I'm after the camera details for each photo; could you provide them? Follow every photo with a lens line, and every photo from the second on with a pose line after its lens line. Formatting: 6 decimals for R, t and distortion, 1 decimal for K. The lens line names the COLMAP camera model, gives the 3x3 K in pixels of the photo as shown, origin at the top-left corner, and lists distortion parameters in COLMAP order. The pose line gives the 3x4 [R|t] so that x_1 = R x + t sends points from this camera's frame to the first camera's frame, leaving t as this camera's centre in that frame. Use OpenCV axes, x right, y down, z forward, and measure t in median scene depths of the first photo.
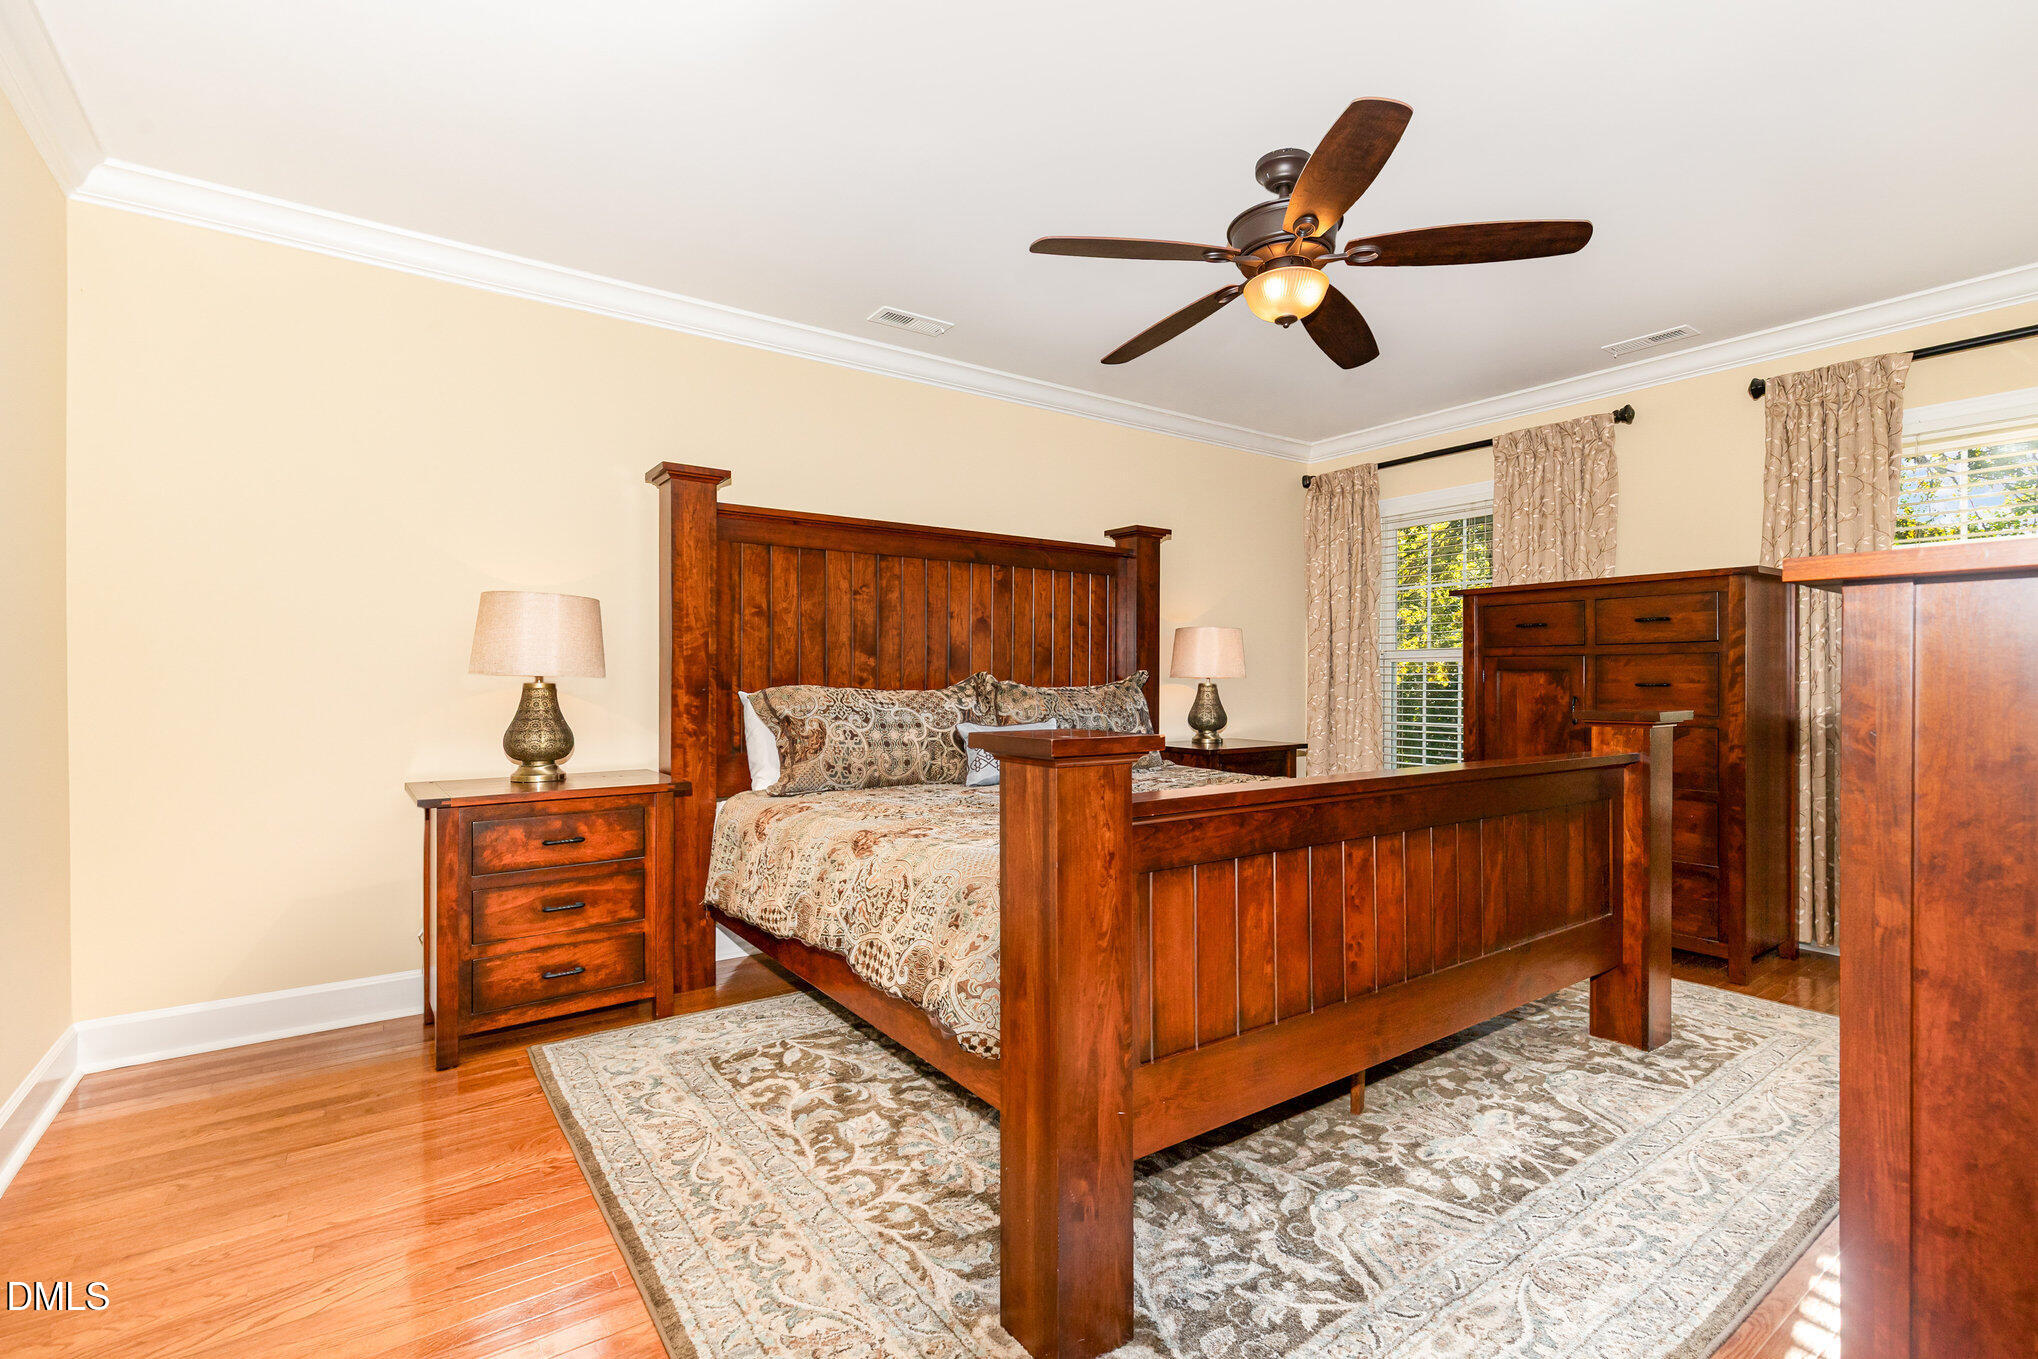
lens RADIAL K [[930.7, 0, 1019.5], [0, 930.7, 683.9], [0, 0, 1]] dist [-0.000413, -0.000517]
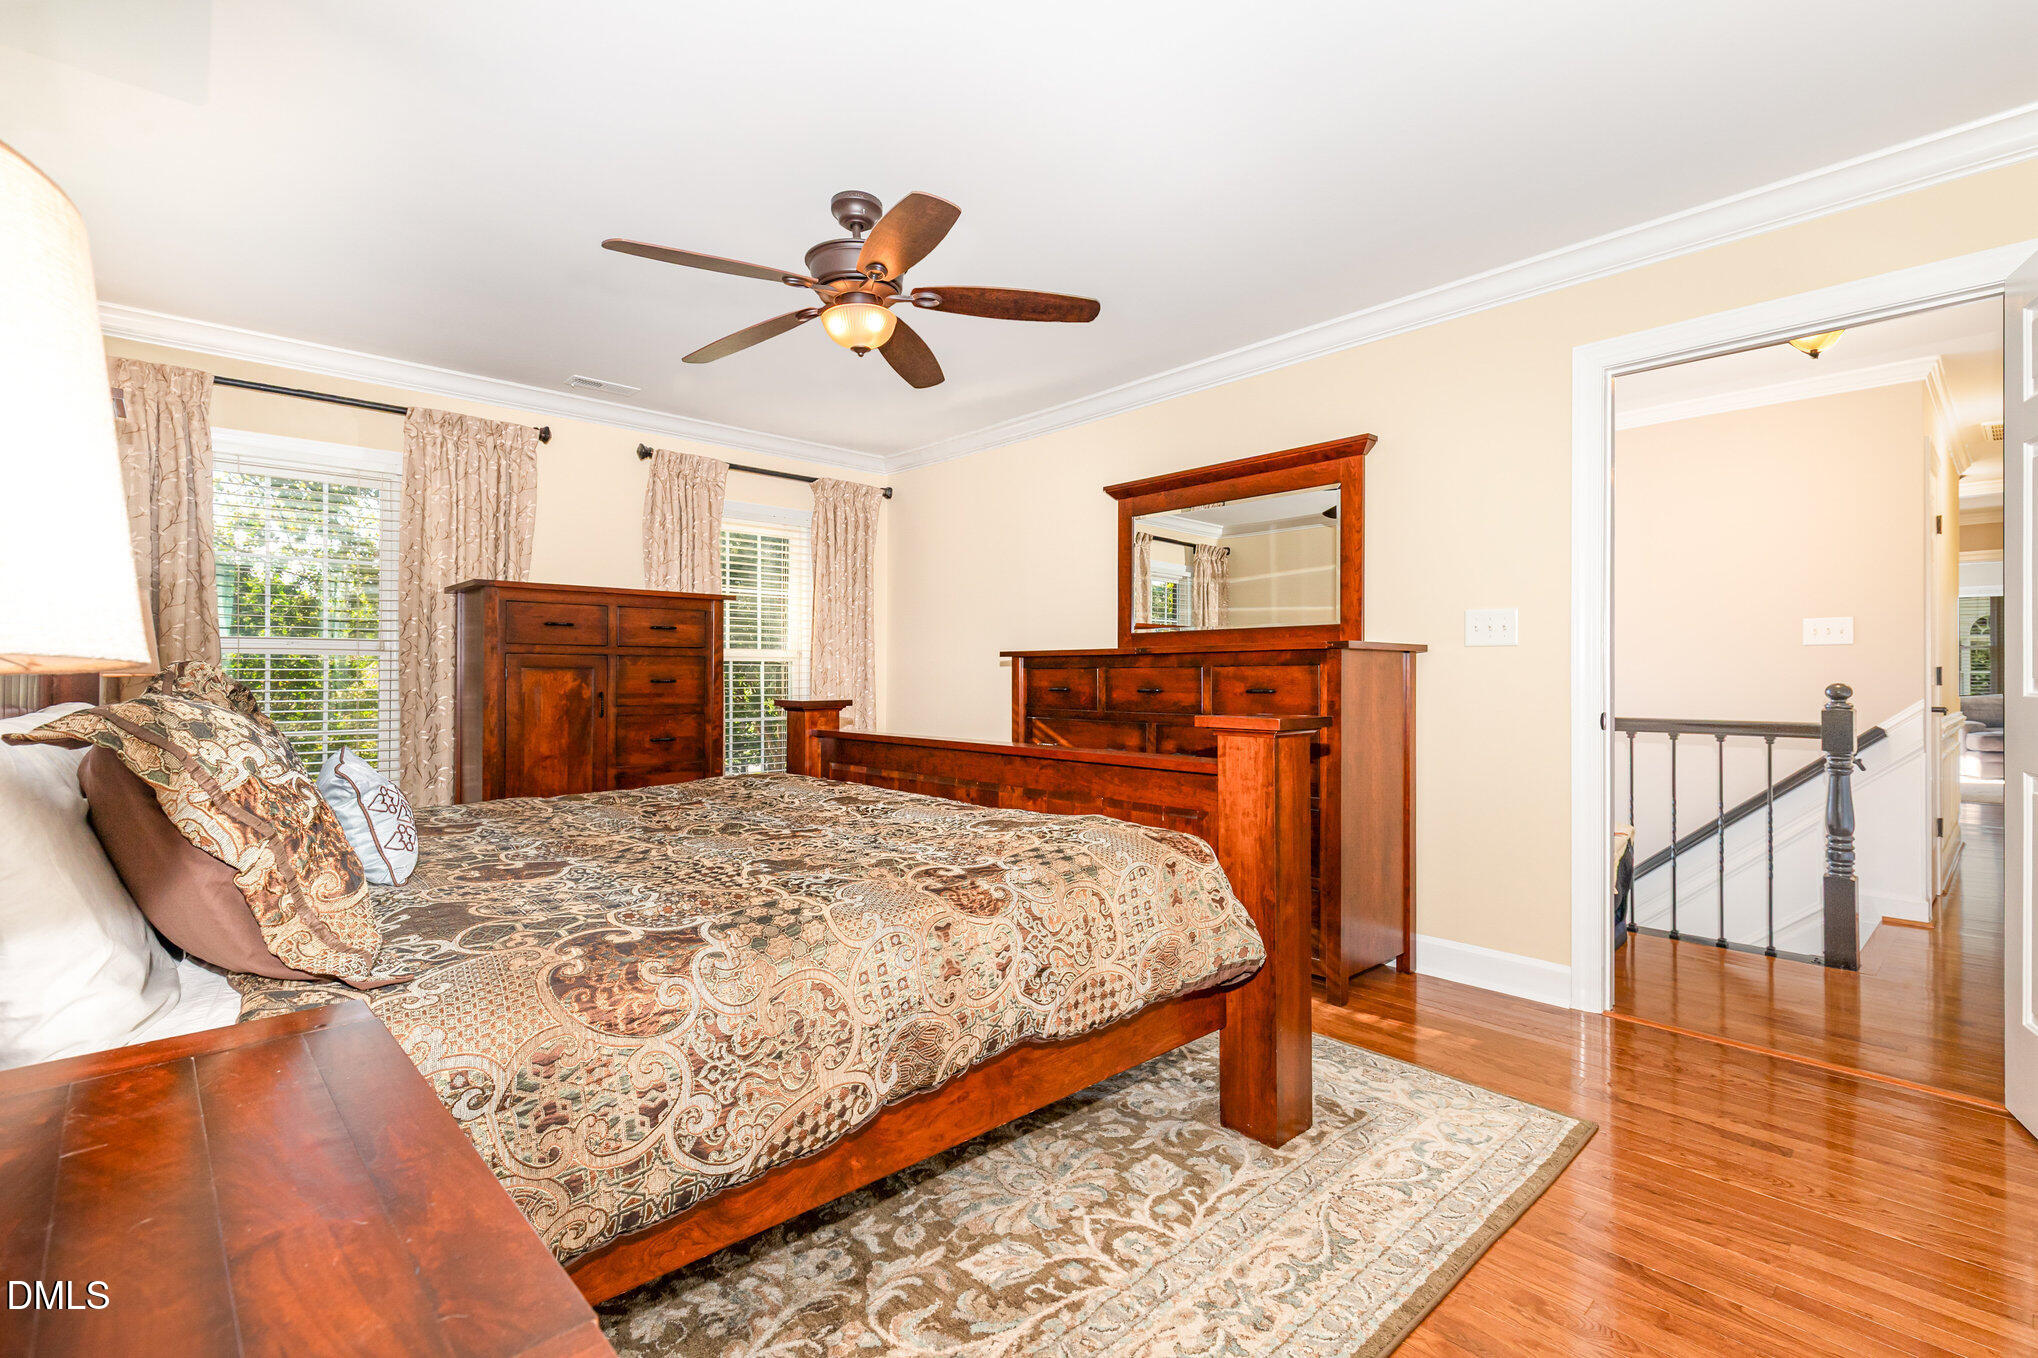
lens RADIAL K [[930.7, 0, 1018.4], [0, 930.7, 671.0], [0, 0, 1]] dist [-0.000413, -0.000517]
pose [[-0.129671, 0.004515, 0.991547, -0.884267], [0.004367, 0.999983, -0.003982, -0.008209], [-0.991547, 0.003814, -0.129688, 1.029451]]
